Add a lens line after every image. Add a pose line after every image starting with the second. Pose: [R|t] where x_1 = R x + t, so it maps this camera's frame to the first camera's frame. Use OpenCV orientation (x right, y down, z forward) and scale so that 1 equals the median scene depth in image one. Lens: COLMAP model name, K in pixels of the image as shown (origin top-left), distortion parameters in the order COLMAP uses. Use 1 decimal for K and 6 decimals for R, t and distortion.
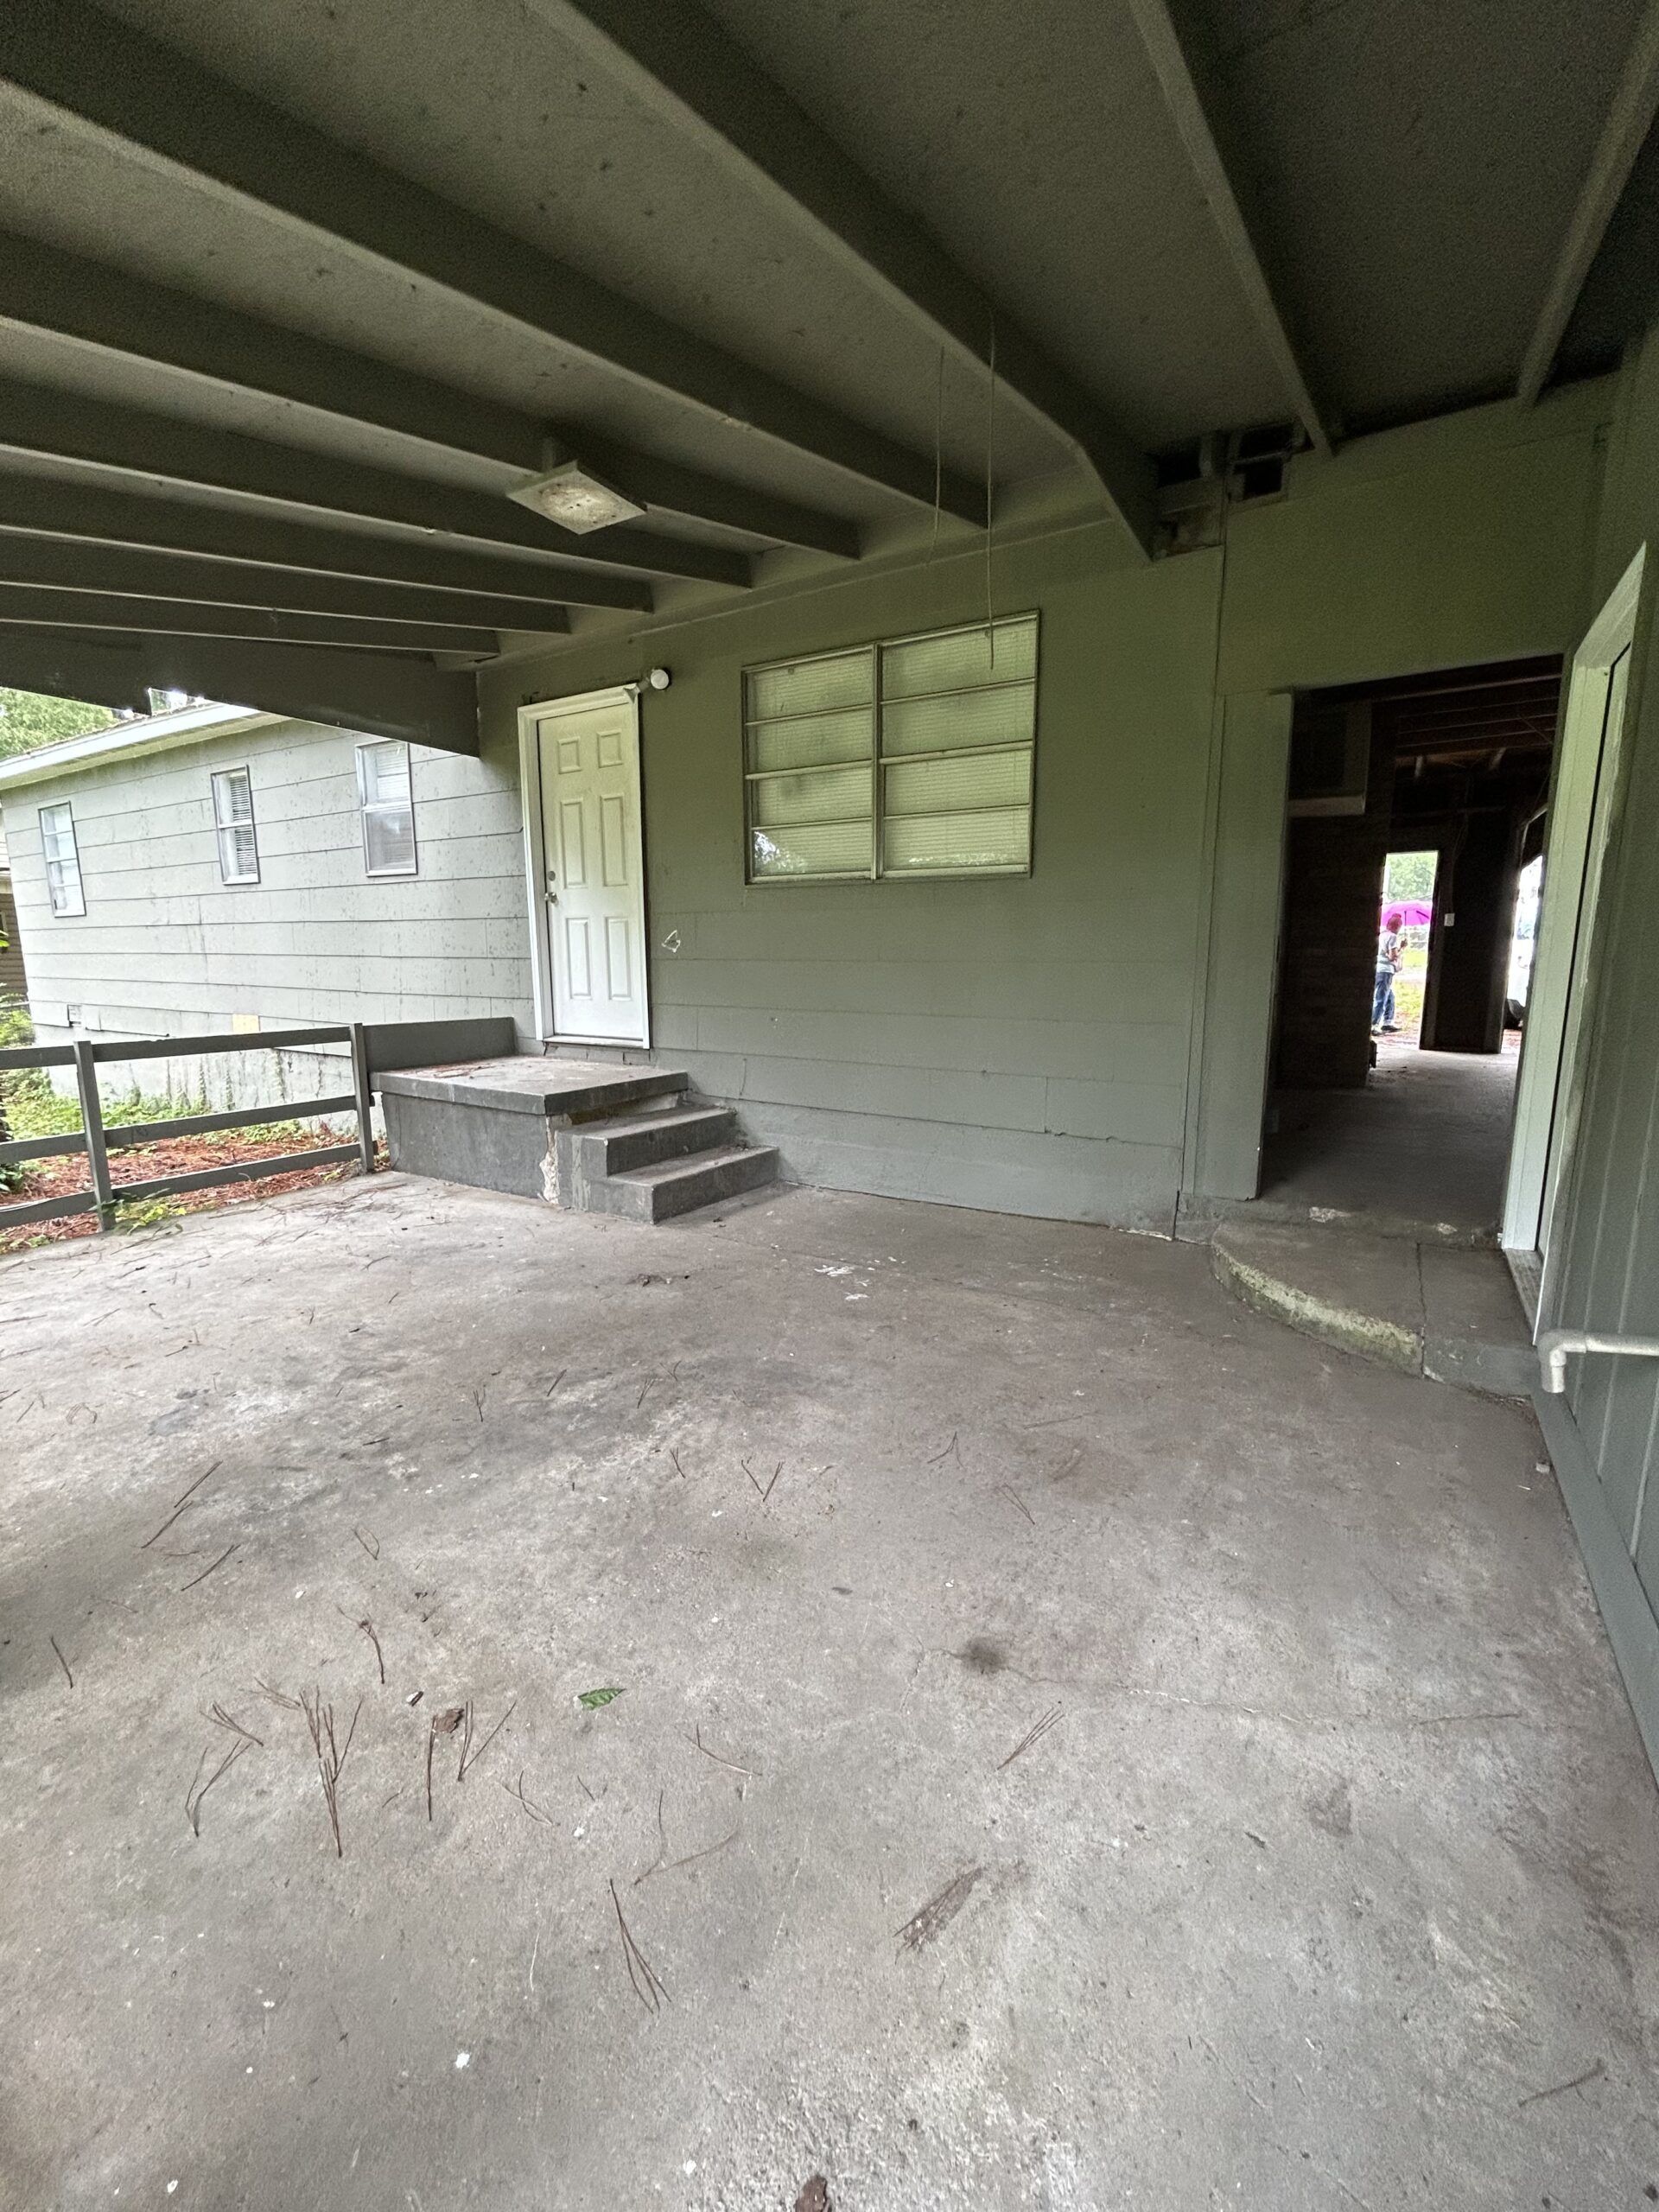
lens RADIAL K [[902.1, 0, 829.5], [0, 902.1, 1106.0], [0, 0, 1]] dist [-0.007552, 0.007829]
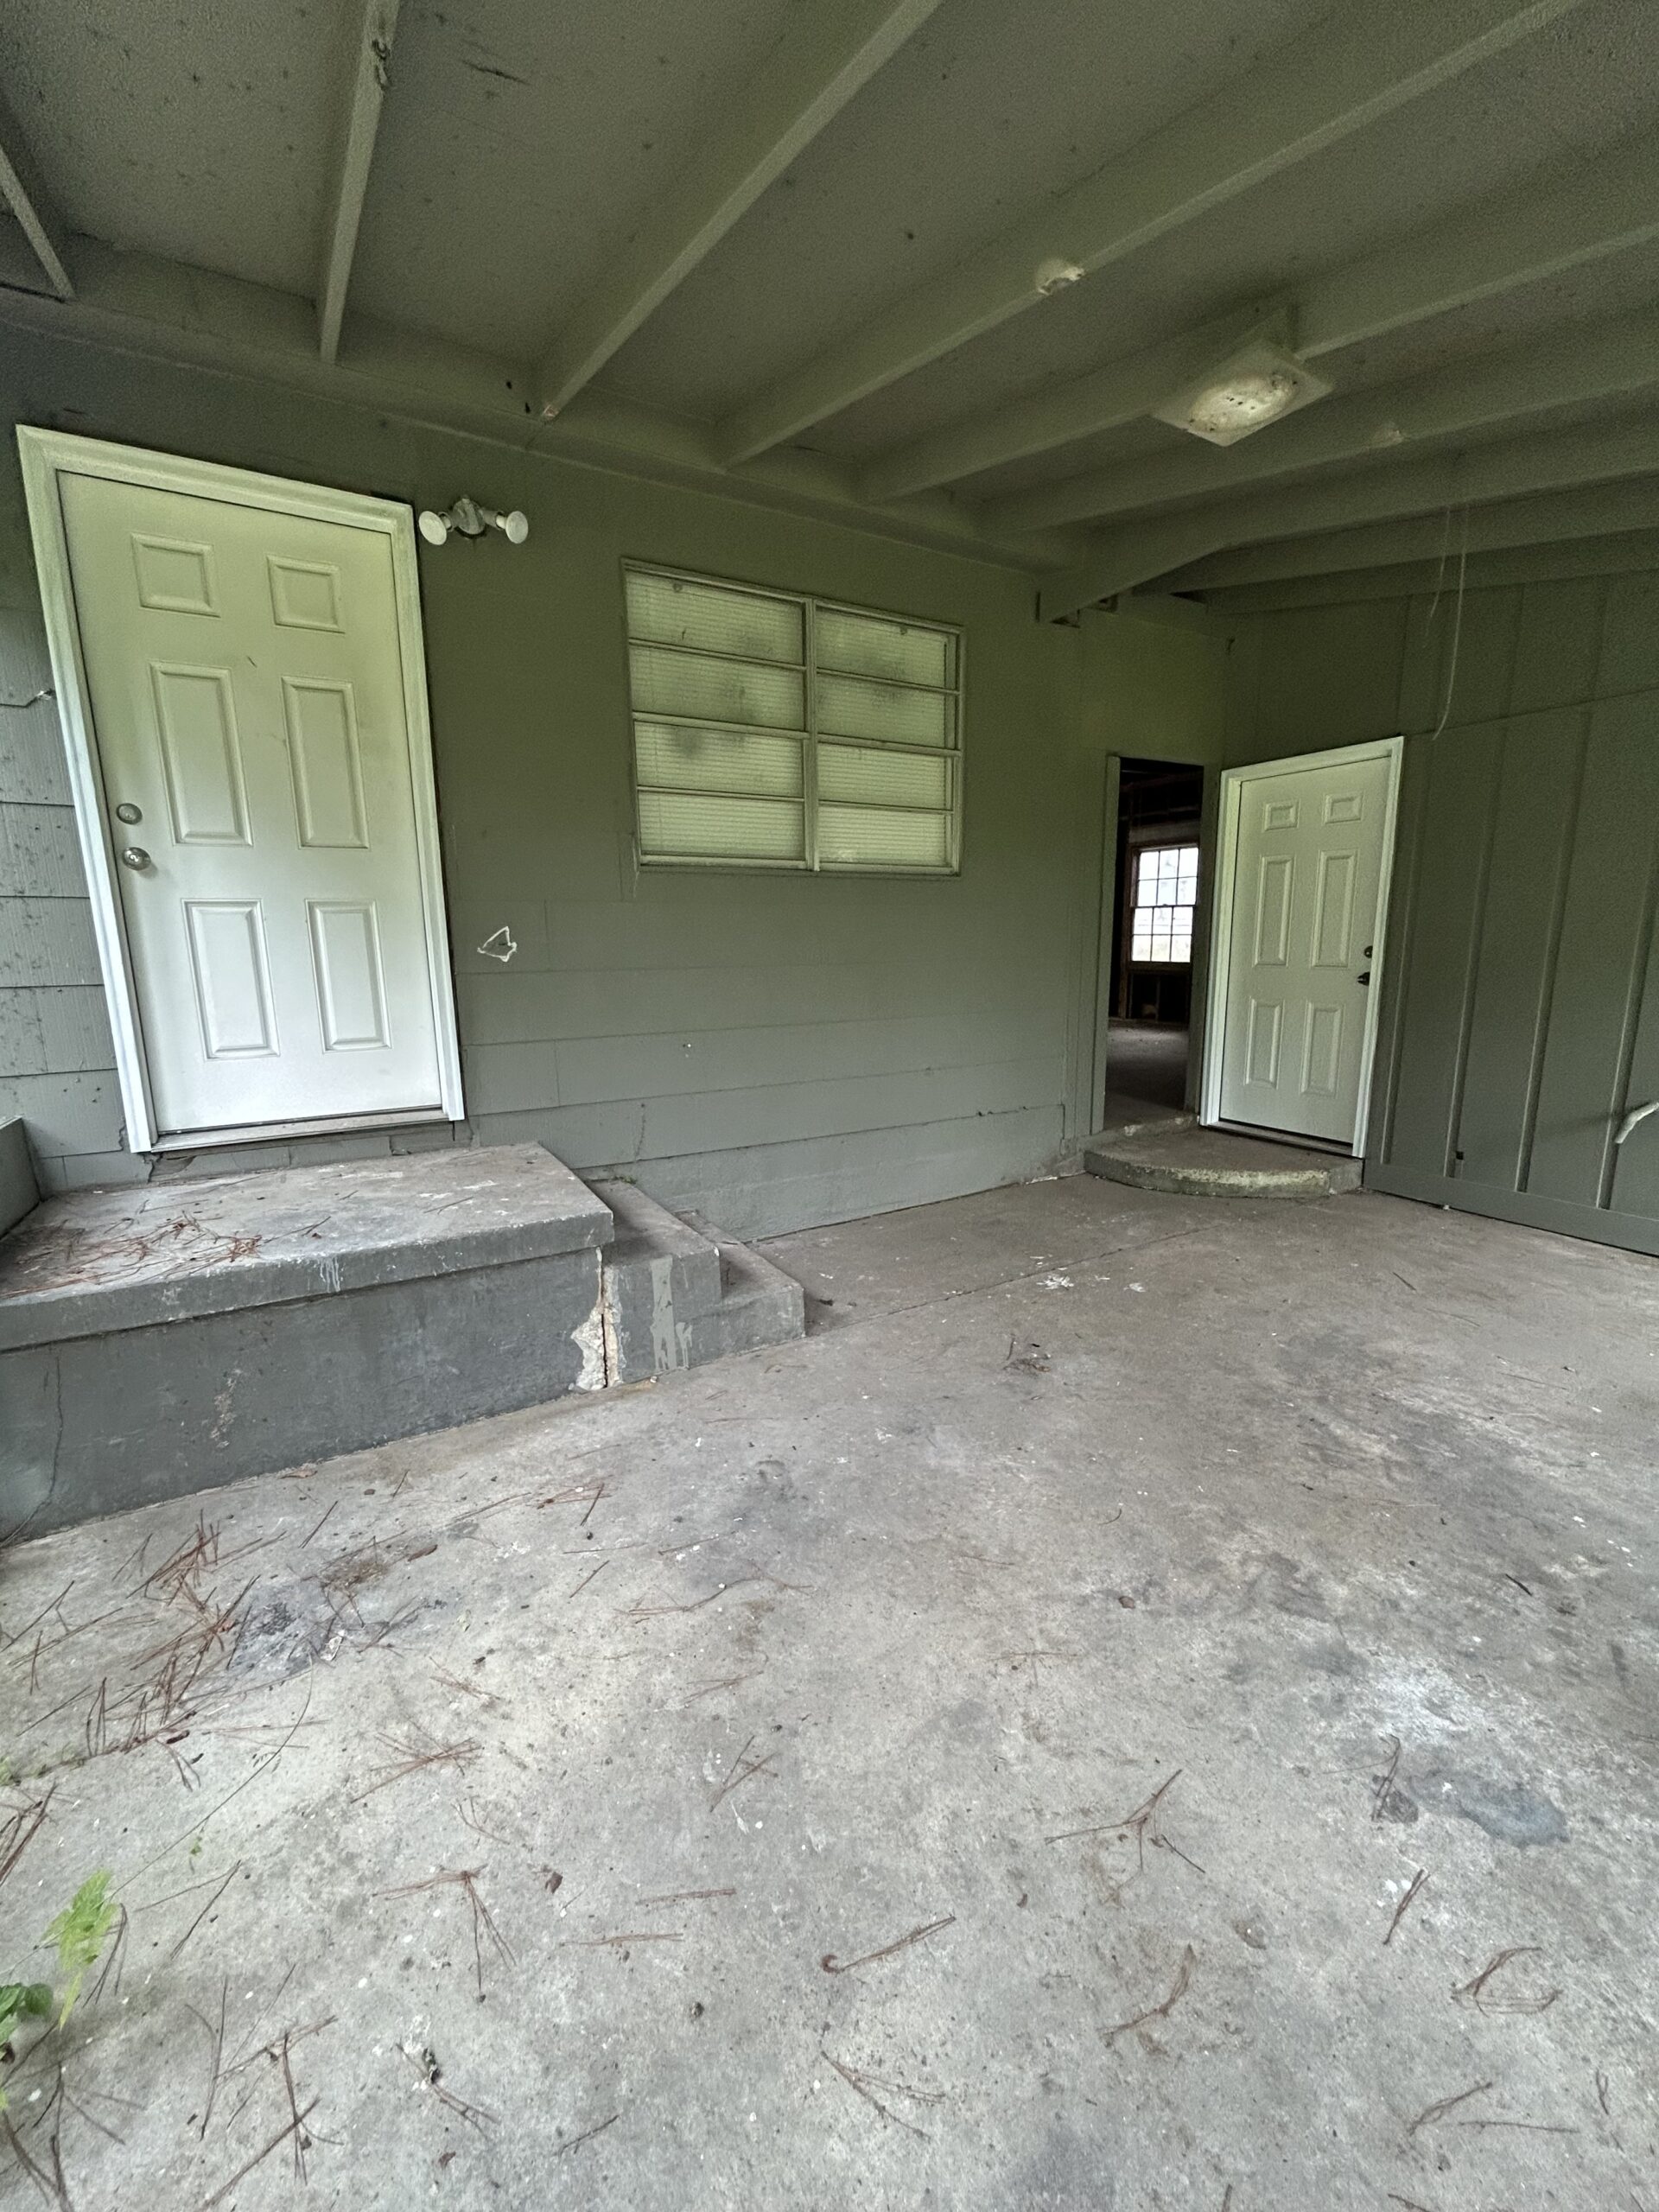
lens RADIAL K [[902.1, 0, 829.5], [0, 902.1, 1106.0], [0, 0, 1]] dist [-0.007552, 0.007829]
pose [[0.473452, -0.167010, 0.864841, -0.814408], [0.162779, 0.981538, 0.100433, -0.124620], [-0.865648, 0.093228, 0.491897, 0.637360]]
